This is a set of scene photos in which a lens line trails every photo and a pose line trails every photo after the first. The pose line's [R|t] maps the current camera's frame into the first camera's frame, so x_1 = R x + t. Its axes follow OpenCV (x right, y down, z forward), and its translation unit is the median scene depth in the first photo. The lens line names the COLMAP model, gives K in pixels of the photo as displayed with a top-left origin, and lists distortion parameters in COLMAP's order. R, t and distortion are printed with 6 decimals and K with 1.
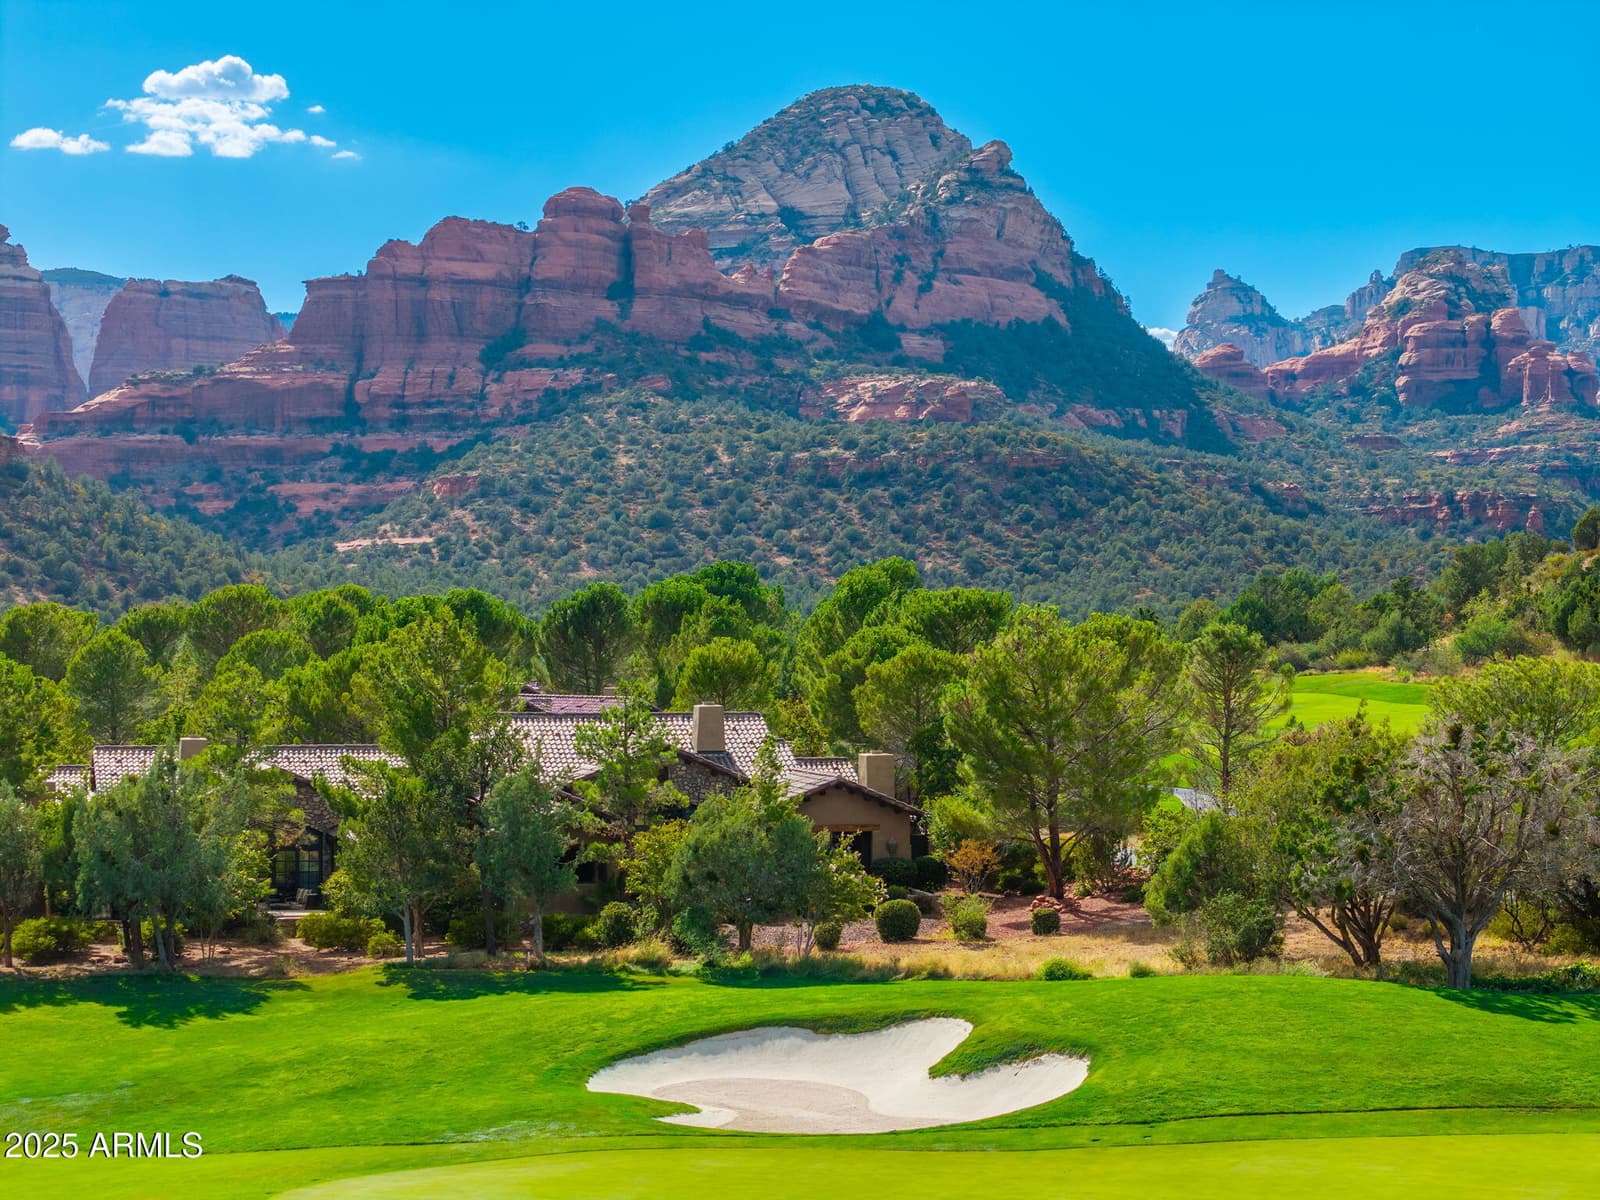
lens RADIAL K [[3234.6, 0, 800.0], [0, 3234.6, 600.0], [0, 0, 1]] dist [-0.268381, 2.840434]
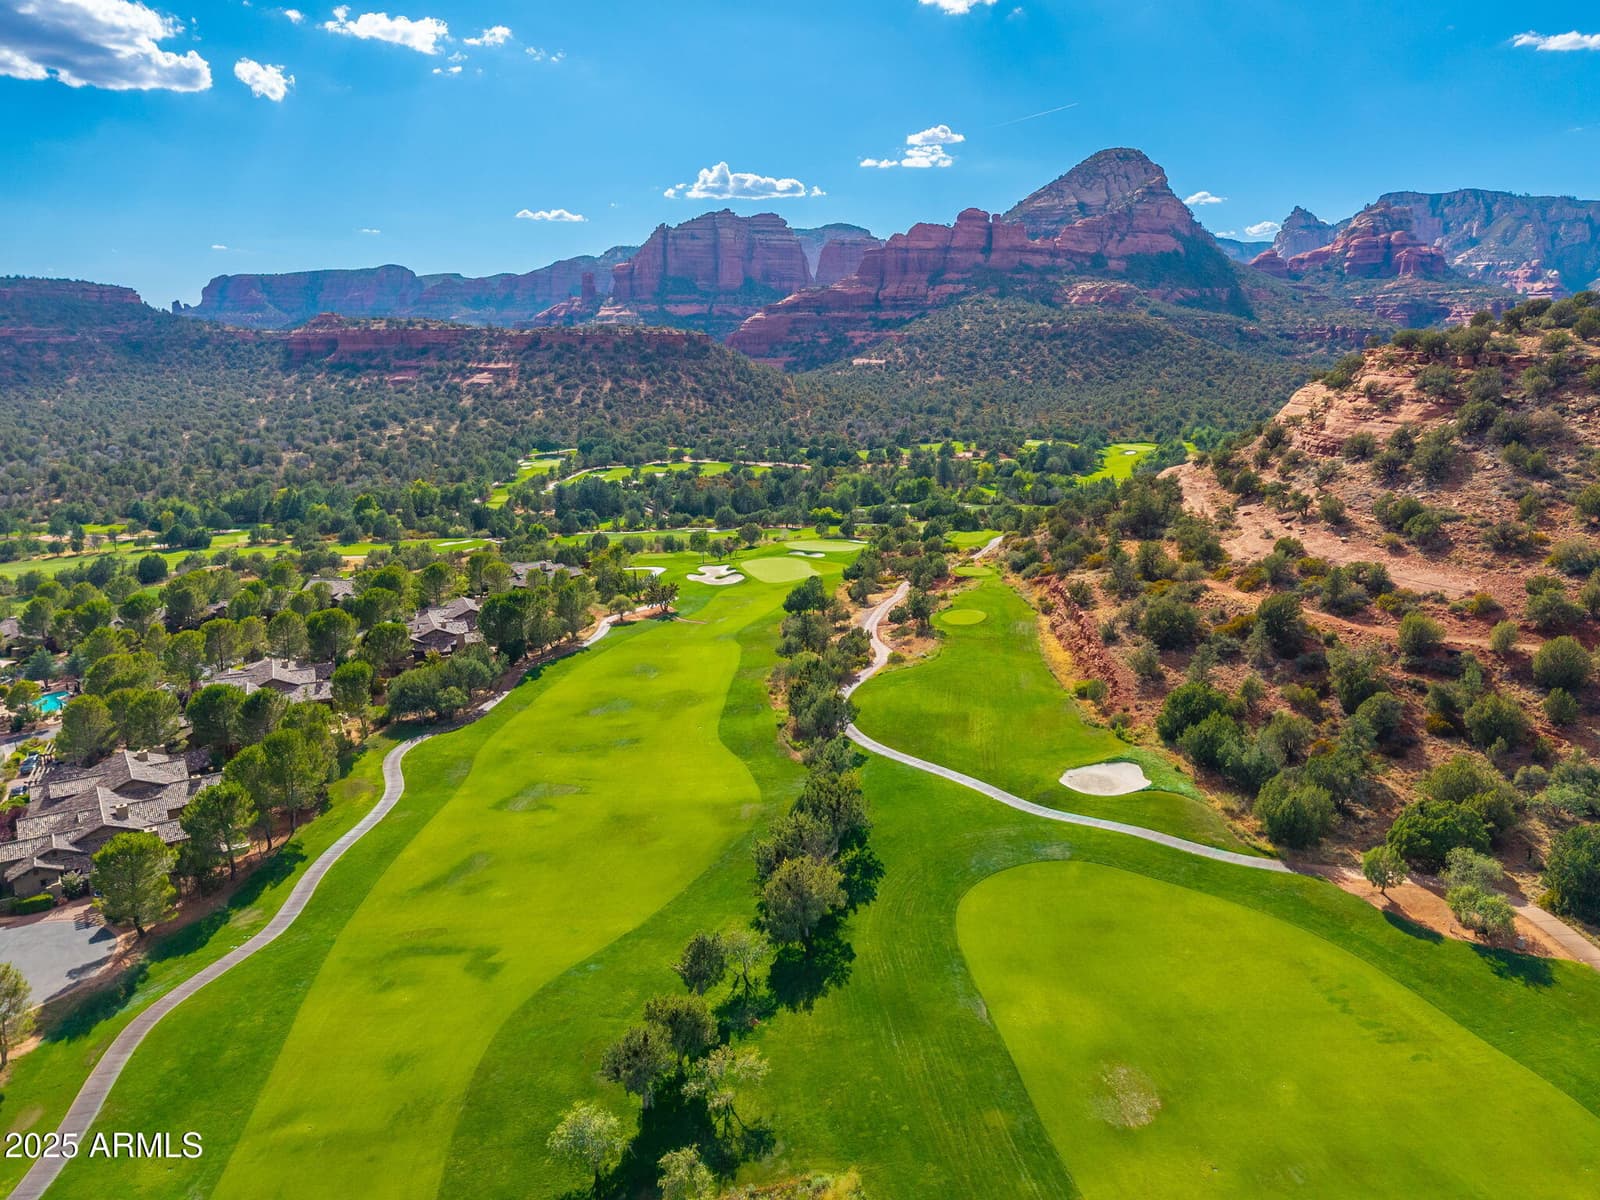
lens RADIAL K [[1135.6, 0, 815.6], [0, 1135.6, 563.3], [0, 0, 1]] dist [0.061329, -0.037832]
pose [[0.962909, 0.051847, -0.264799, 0.072209], [0.002120, 0.979882, 0.199565, -0.035171], [0.269818, -0.192724, 0.943427, 0.055749]]
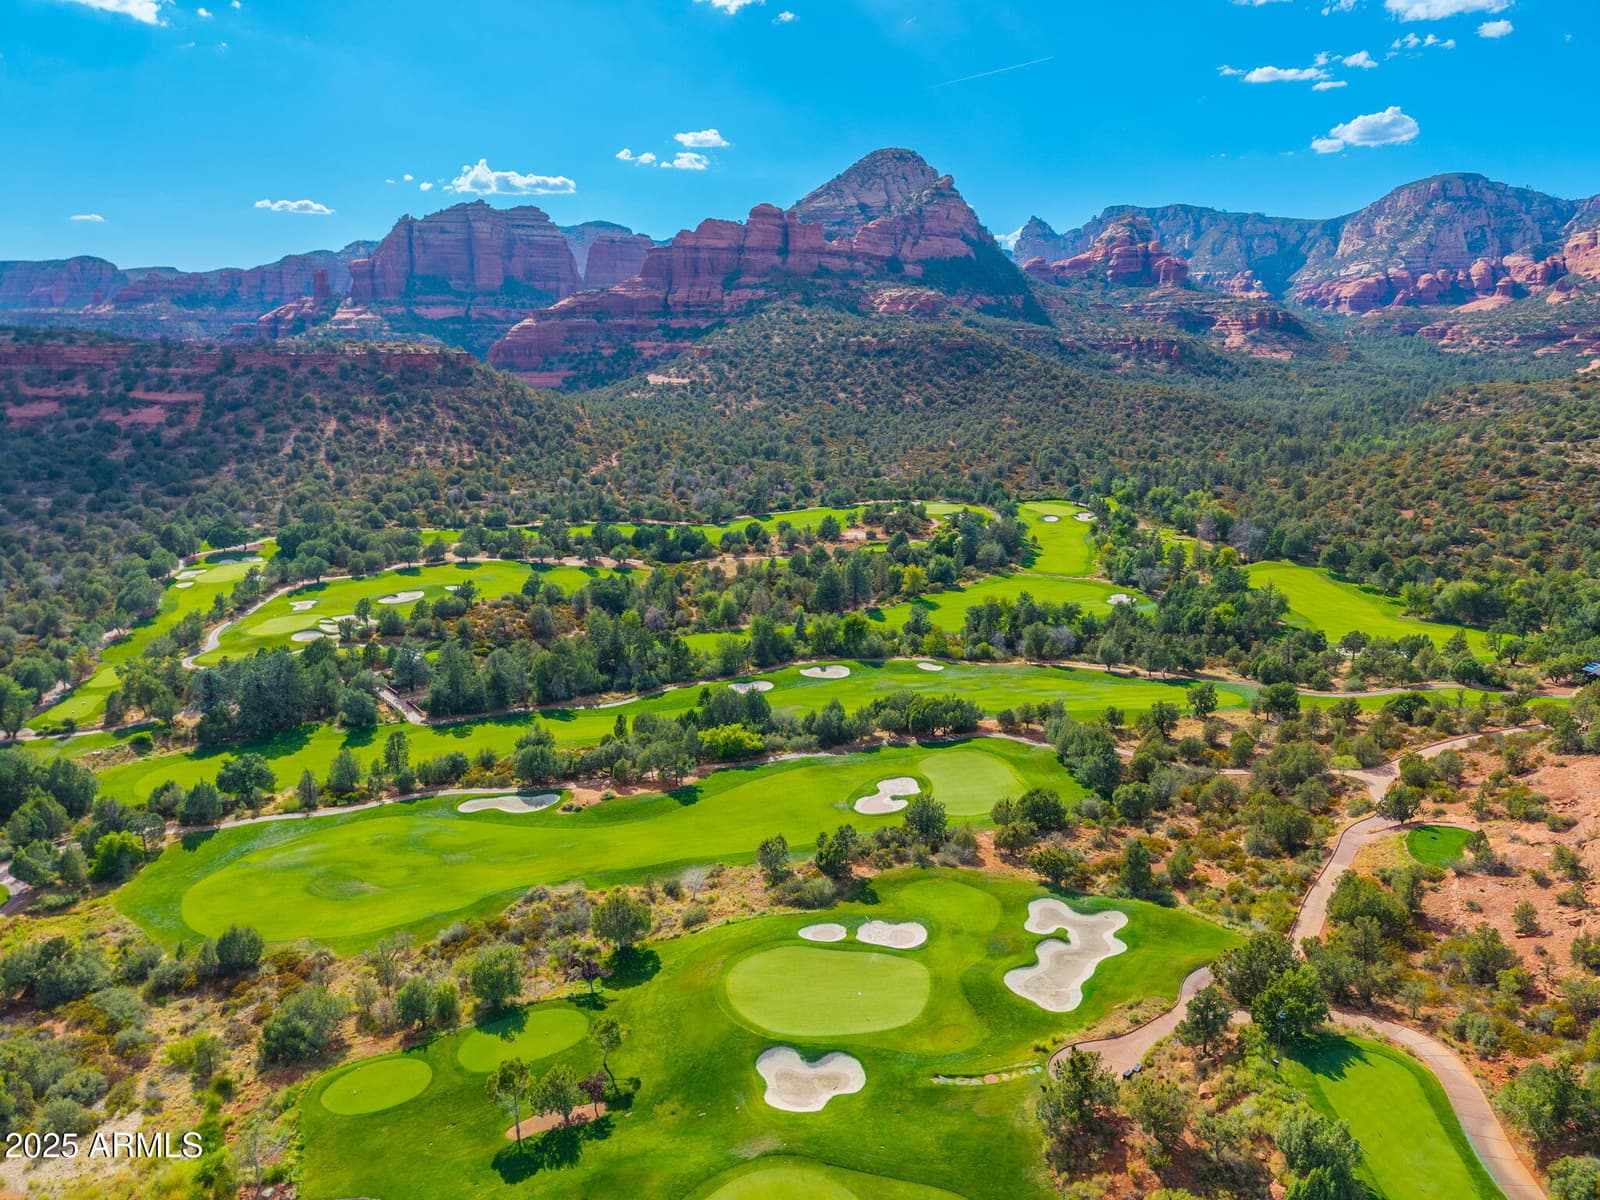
lens RADIAL K [[1057.5, 0, 802.0], [0, 1057.5, 602.1], [0, 0, 1]] dist [0.049921, -0.036096]
pose [[0.997655, 0.015499, -0.066663, 0.014377], [0.001615, 0.968418, 0.249326, -0.044276], [0.068422, -0.248850, 0.966122, 0.204253]]
